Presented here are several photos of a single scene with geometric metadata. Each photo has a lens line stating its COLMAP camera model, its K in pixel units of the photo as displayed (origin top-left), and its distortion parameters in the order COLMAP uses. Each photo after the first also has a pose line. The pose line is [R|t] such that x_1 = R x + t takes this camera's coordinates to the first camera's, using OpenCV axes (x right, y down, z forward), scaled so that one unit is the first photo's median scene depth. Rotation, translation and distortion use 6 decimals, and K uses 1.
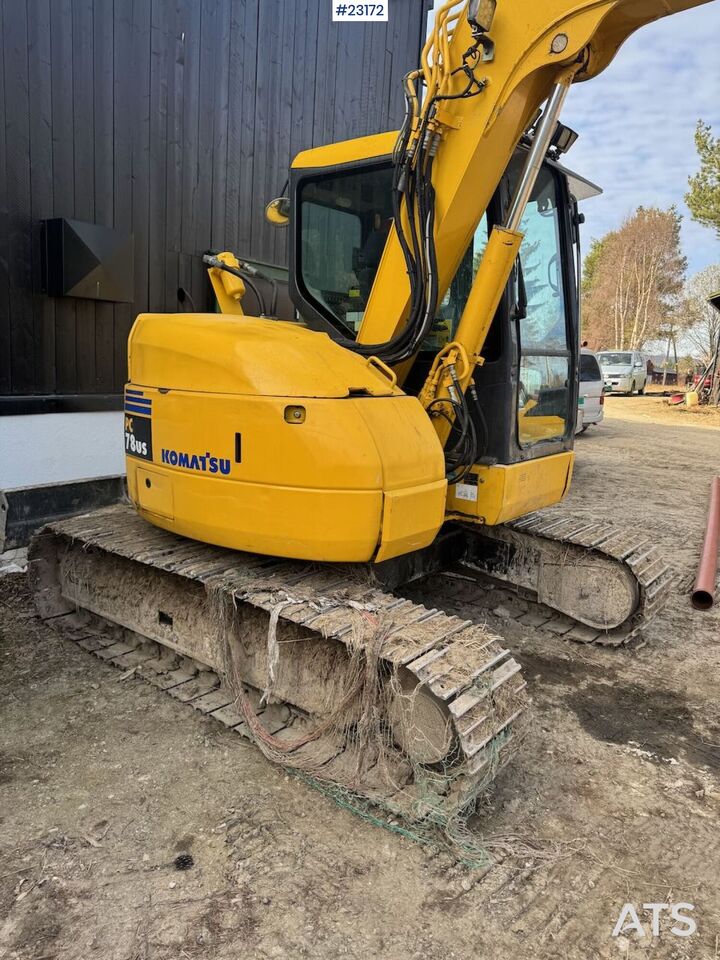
lens RADIAL K [[673.7, 0, 362.3], [0, 673.7, 486.4], [0, 0, 1]] dist [0.056880, -0.062052]
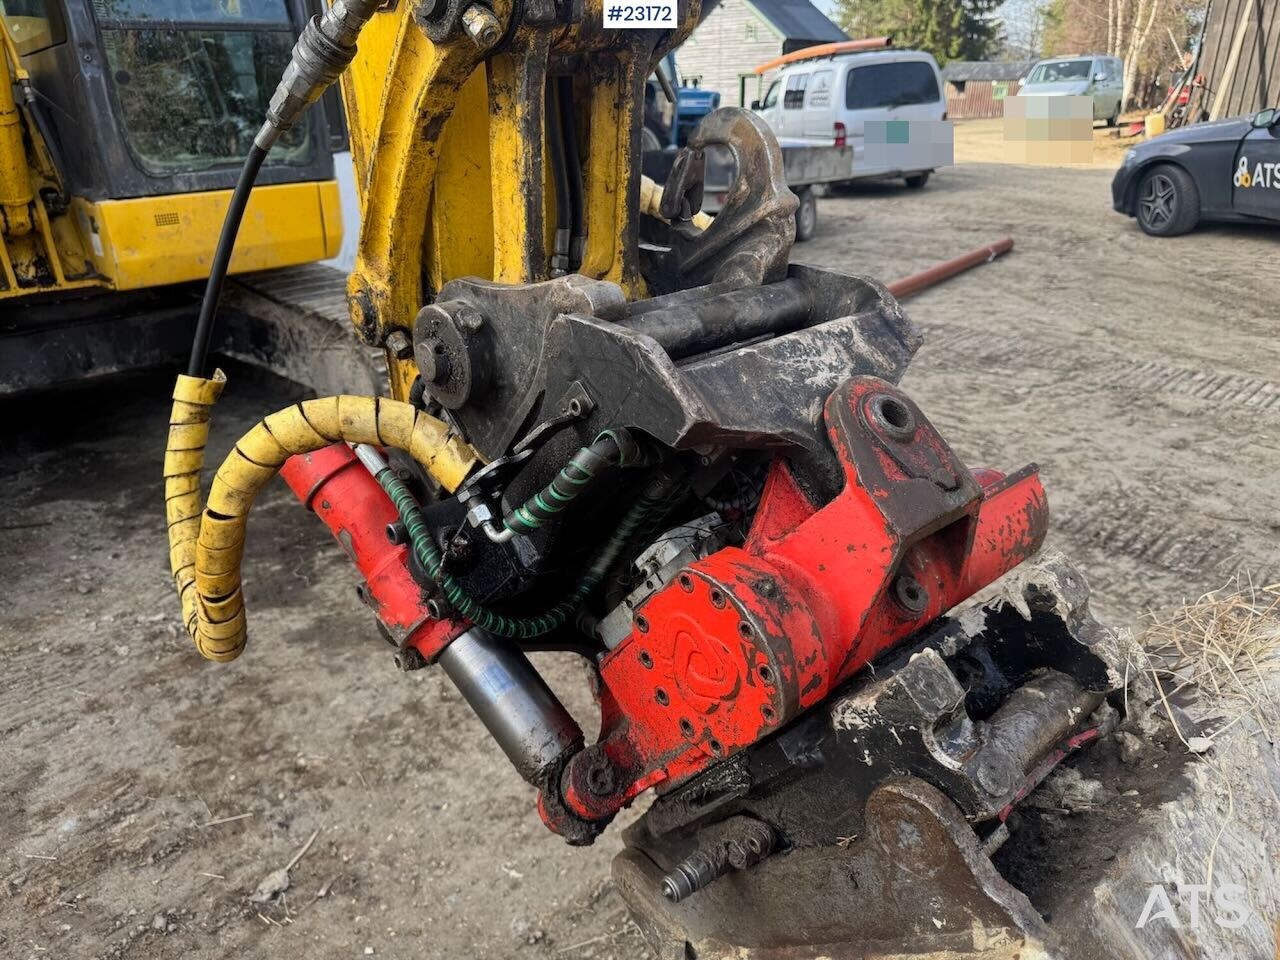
lens RADIAL K [[911.0, 0, 634.9], [0, 911.0, 477.6], [0, 0, 1]] dist [0.035882, -0.055208]
pose [[0.988371, -0.009972, -0.151734, 0.825198], [0.039430, 0.980524, 0.192403, 0.082913], [0.146860, -0.196148, 0.969514, 0.104662]]
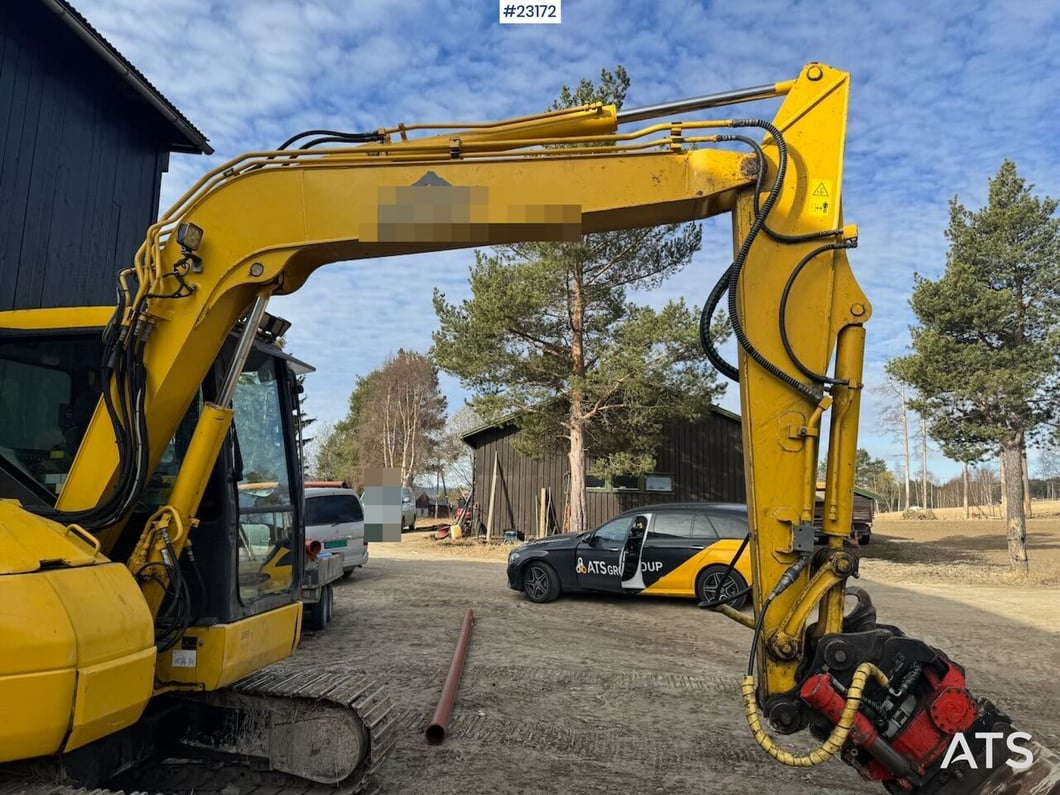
lens RADIAL K [[741.4, 0, 529.5], [0, 741.4, 393.0], [0, 0, 1]] dist [0.066336, -0.084544]
pose [[0.860346, 0.034461, 0.508544, 0.020992], [0.128523, 0.950808, -0.281863, 0.013359], [-0.493241, 0.307860, 0.813595, -0.219772]]
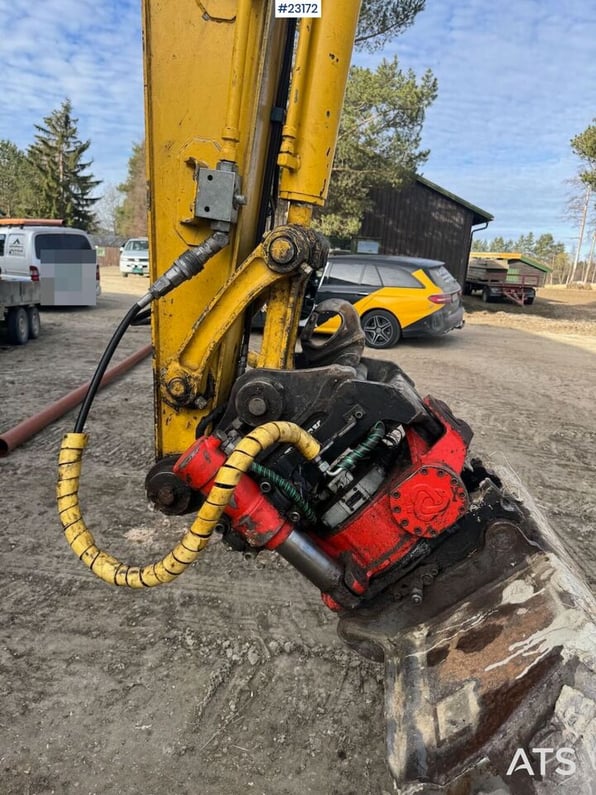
lens RADIAL K [[565.8, 0, 299.5], [0, 565.8, 395.7], [0, 0, 1]] dist [0.035882, -0.055208]
pose [[0.851221, -0.114062, 0.512262, 0.569468], [0.080198, 0.992903, 0.087818, 0.062760], [-0.518643, -0.033670, 0.854327, 0.043689]]
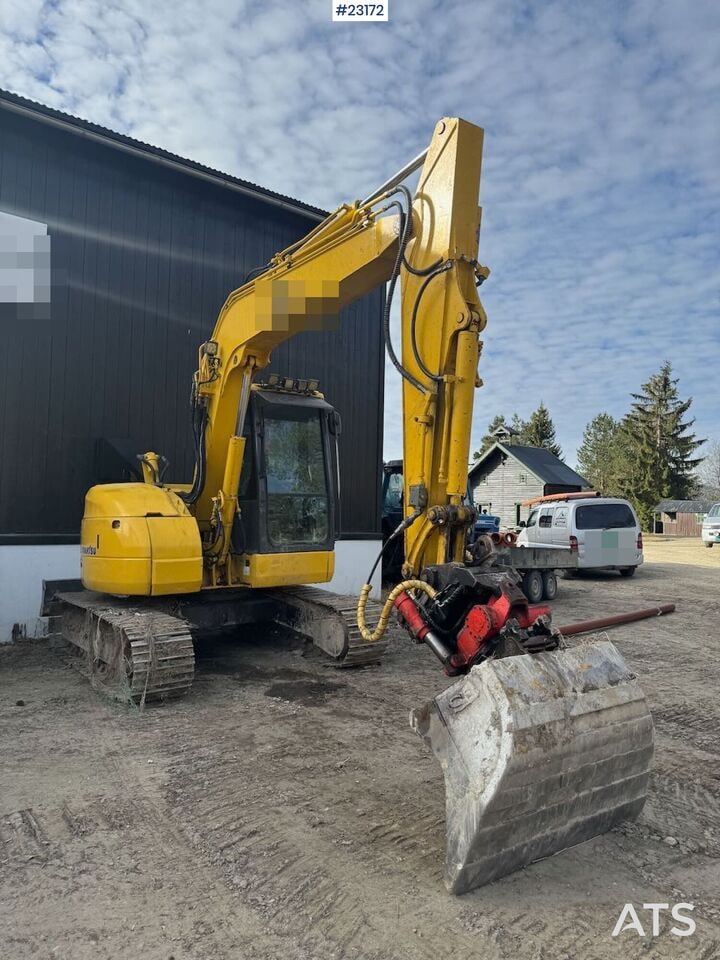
lens RADIAL K [[664.6, 0, 361.8], [0, 664.6, 484.0], [0, 0, 1]] dist [0.133326, -0.274623]
pose [[0.965535, -0.046641, -0.256059, 0.898564], [-0.017116, 0.970304, -0.241281, 0.204635], [0.259708, 0.237349, 0.936065, -0.642342]]
